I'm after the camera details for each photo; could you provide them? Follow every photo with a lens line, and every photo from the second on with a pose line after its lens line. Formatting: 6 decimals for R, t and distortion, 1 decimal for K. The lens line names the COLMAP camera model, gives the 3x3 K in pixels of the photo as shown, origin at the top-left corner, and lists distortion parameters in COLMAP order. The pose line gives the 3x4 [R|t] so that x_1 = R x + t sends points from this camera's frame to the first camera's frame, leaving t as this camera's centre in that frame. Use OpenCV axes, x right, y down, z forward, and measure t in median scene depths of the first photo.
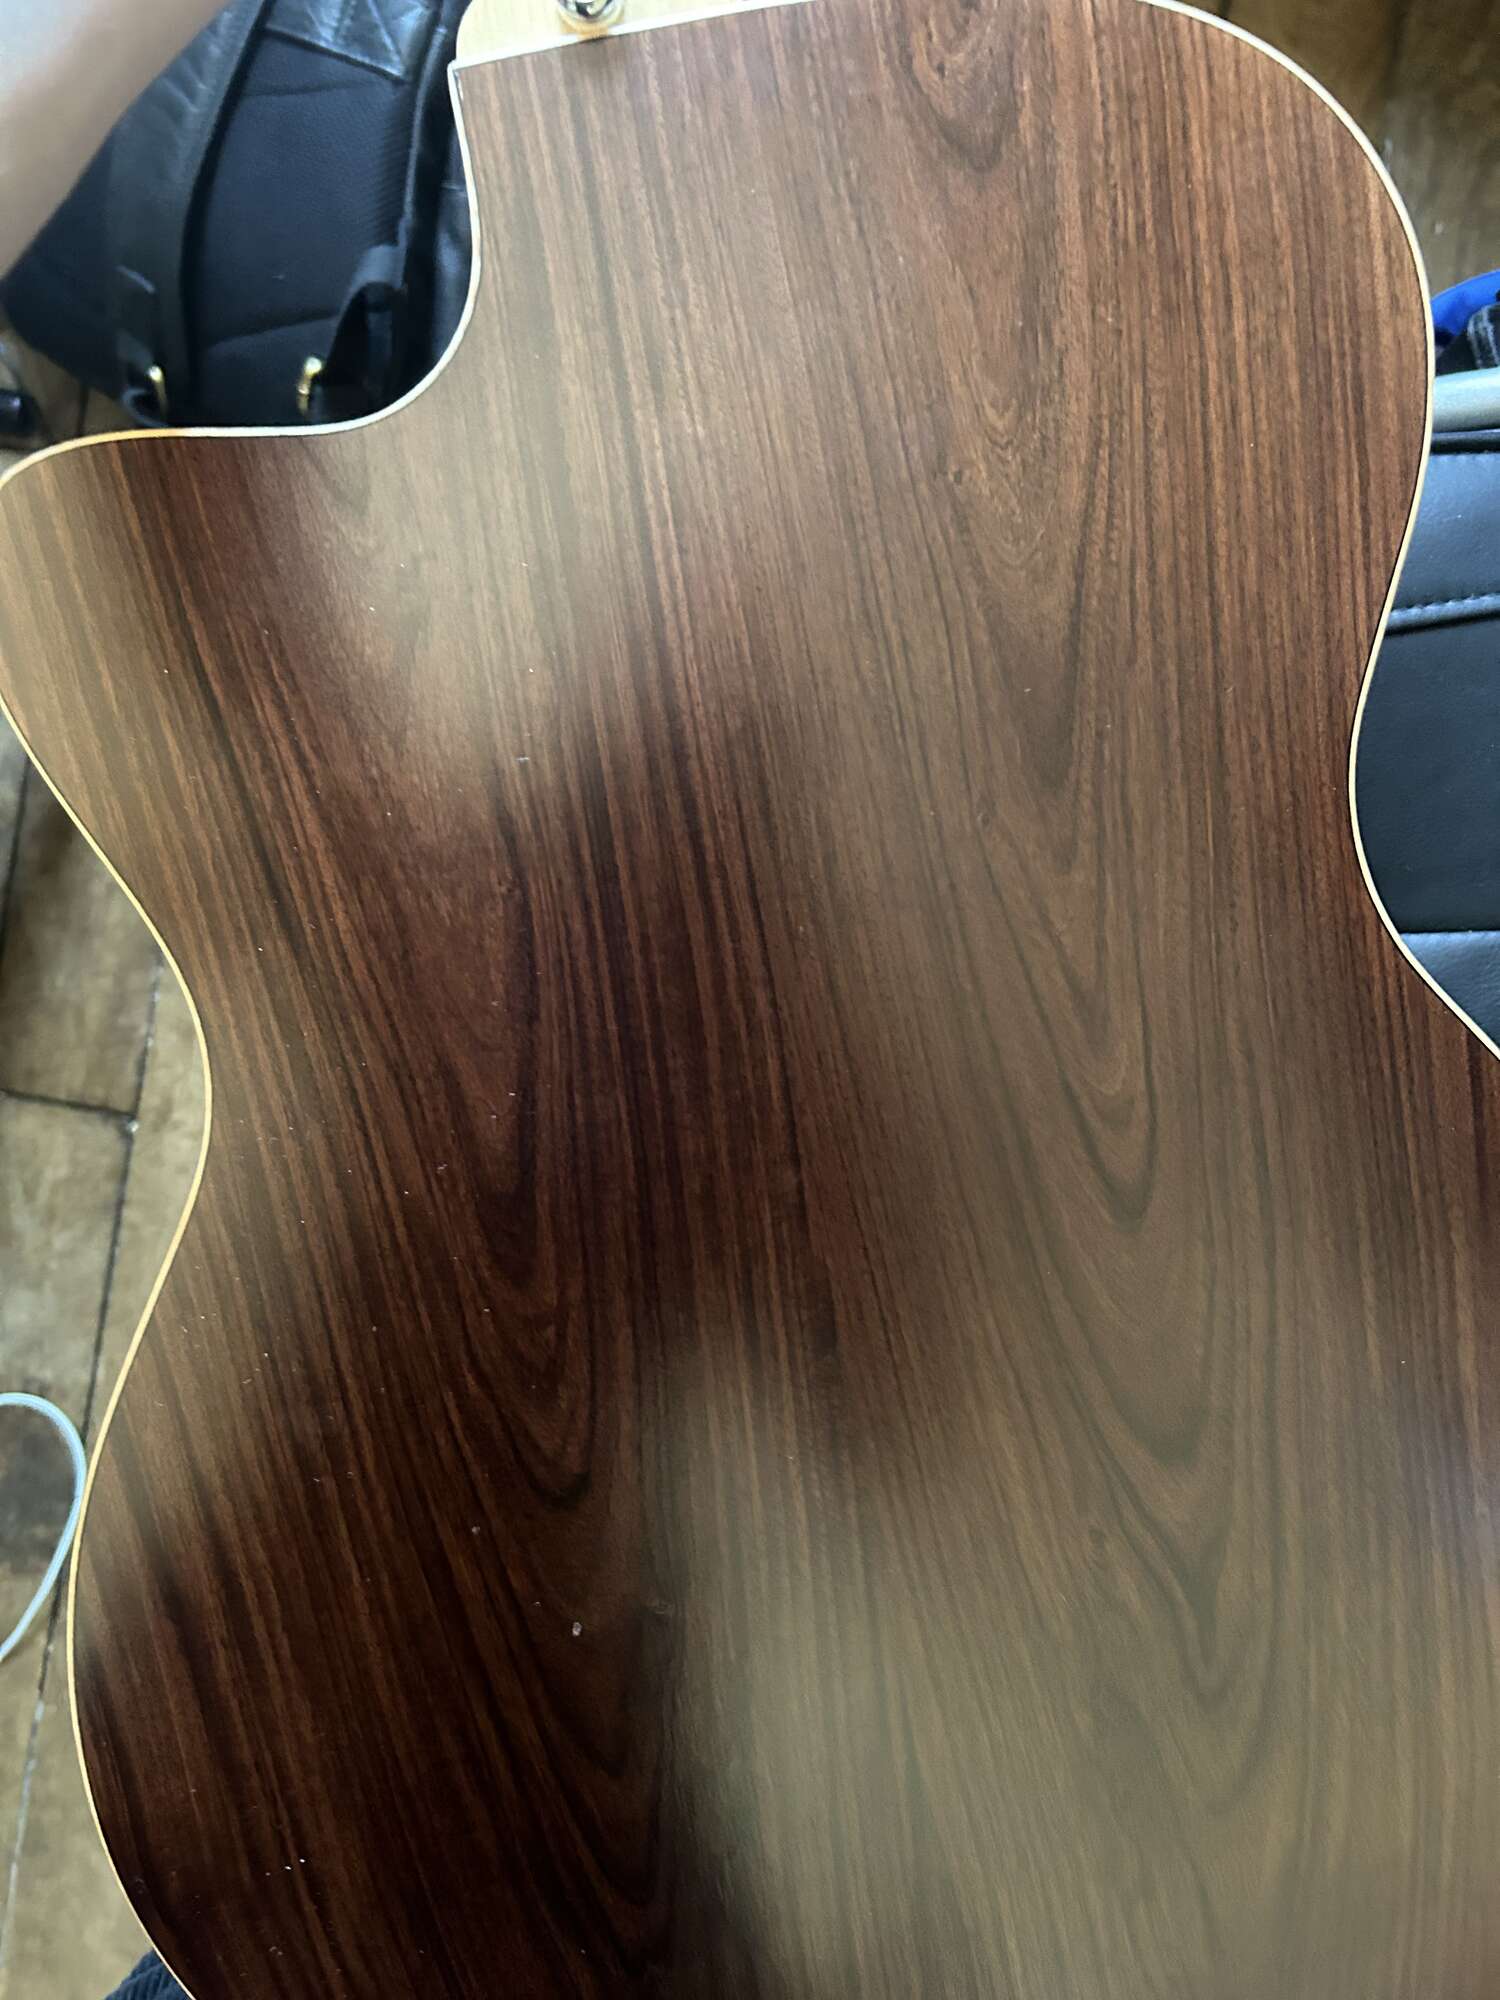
lens RADIAL K [[1554.8, 0, 750.0], [0, 1554.8, 1000.0], [0, 0, 1]] dist [0.014933, -0.005484]
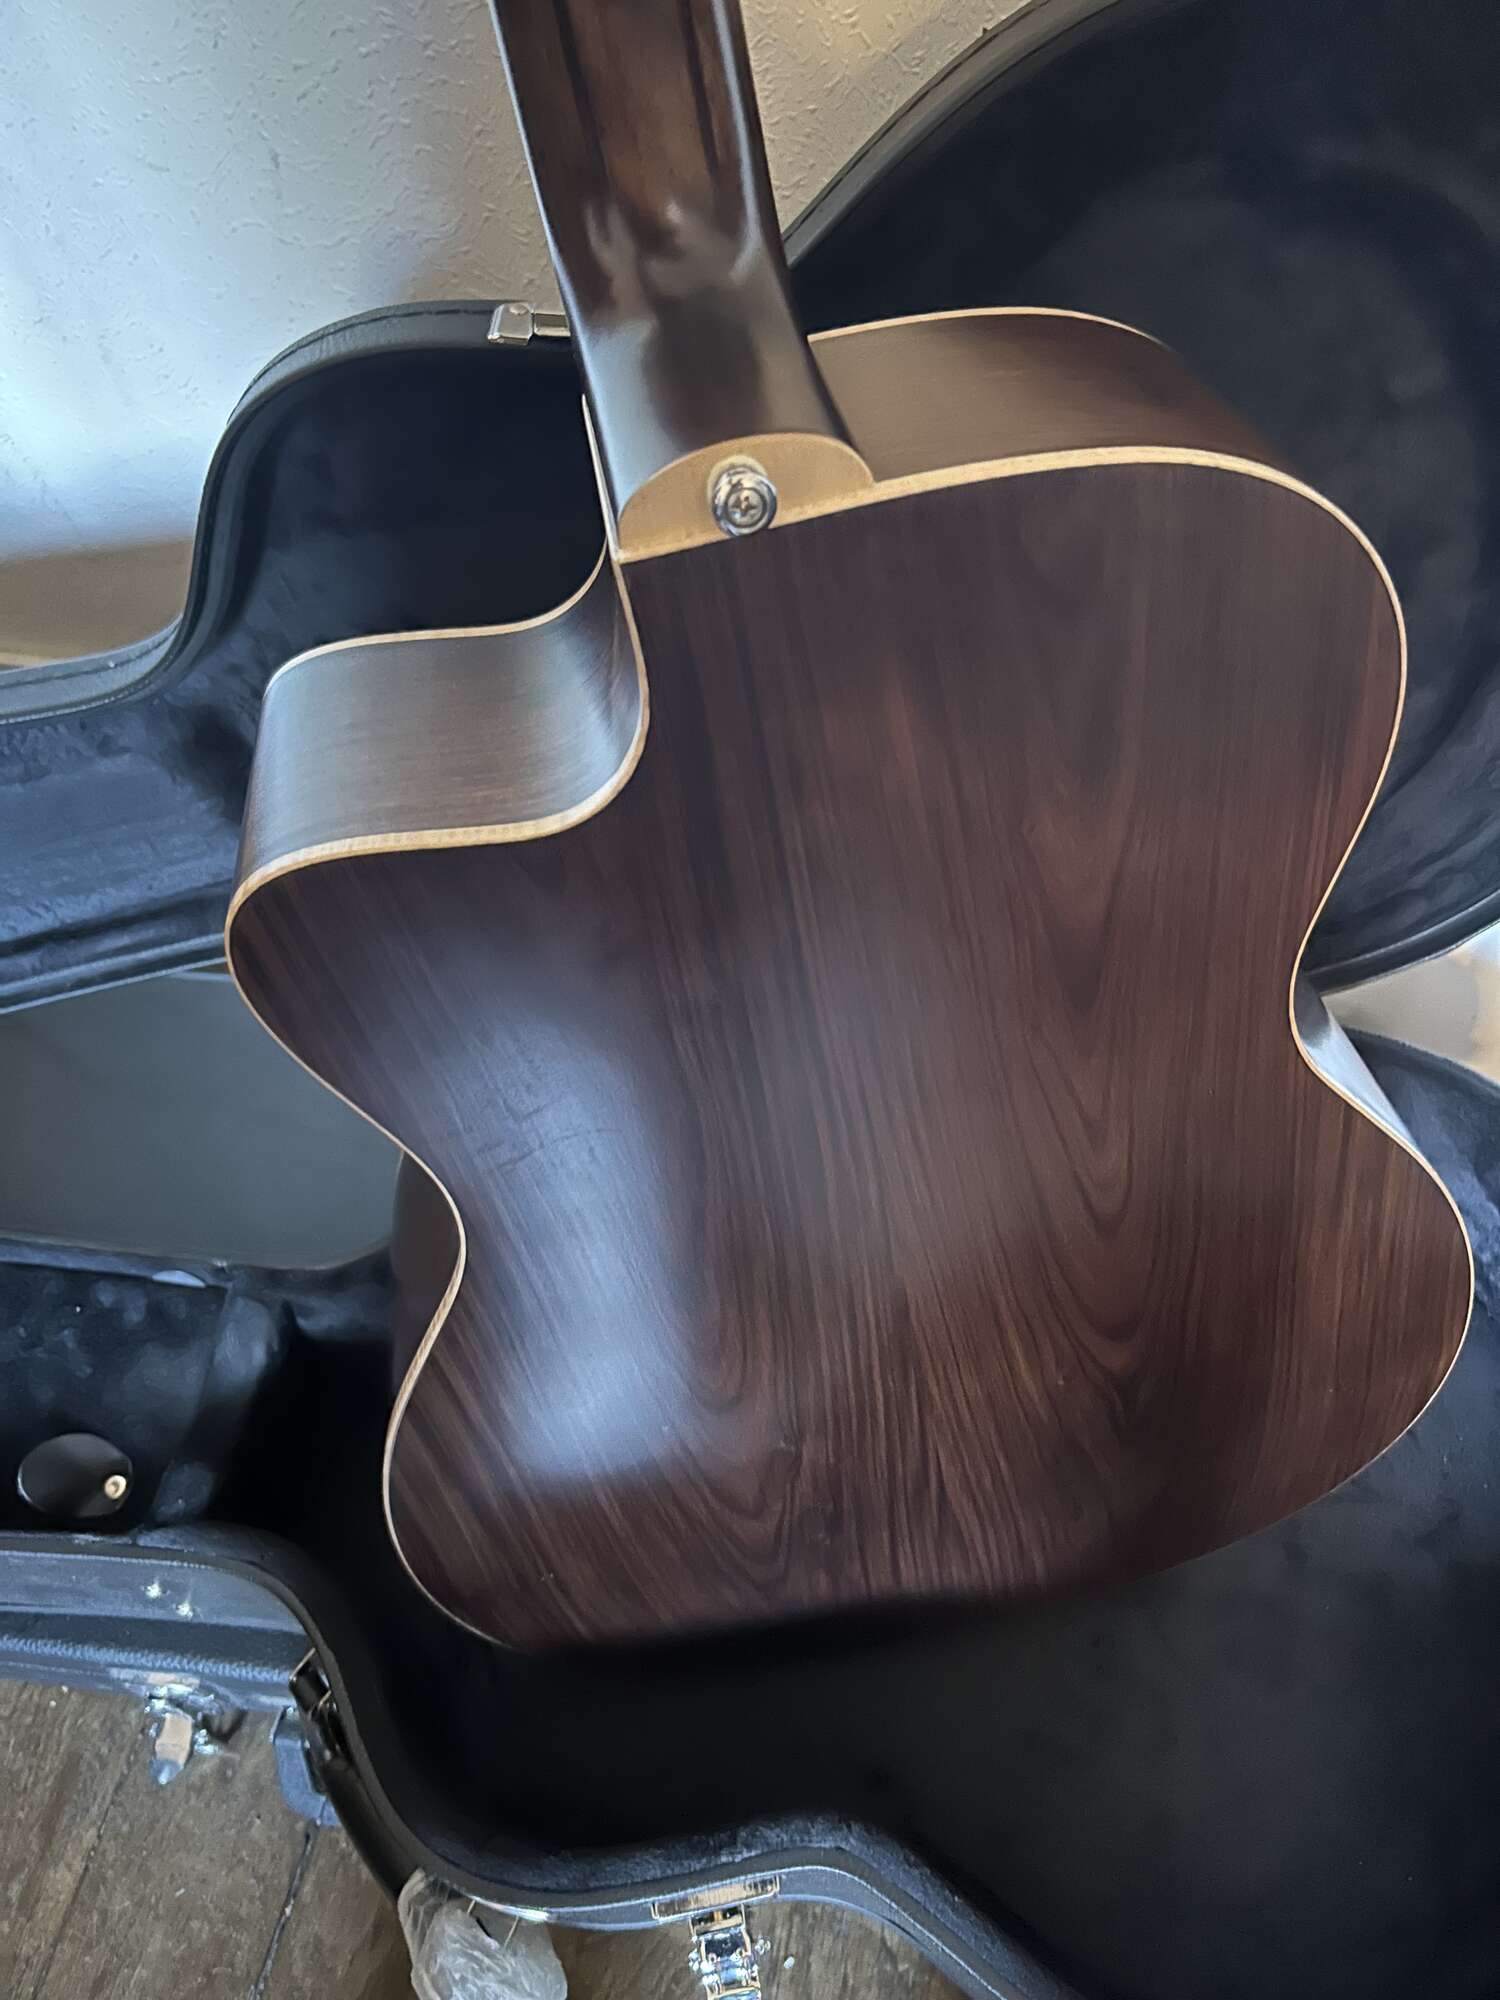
lens RADIAL K [[1554.8, 0, 750.4], [0, 1554.8, 1001.4], [0, 0, 1]] dist [0.014933, -0.005484]
pose [[0.989398, -0.100448, 0.104891, -0.228457], [0.039219, 0.880201, 0.472978, -0.784336], [-0.139835, -0.463850, 0.874808, -0.136245]]
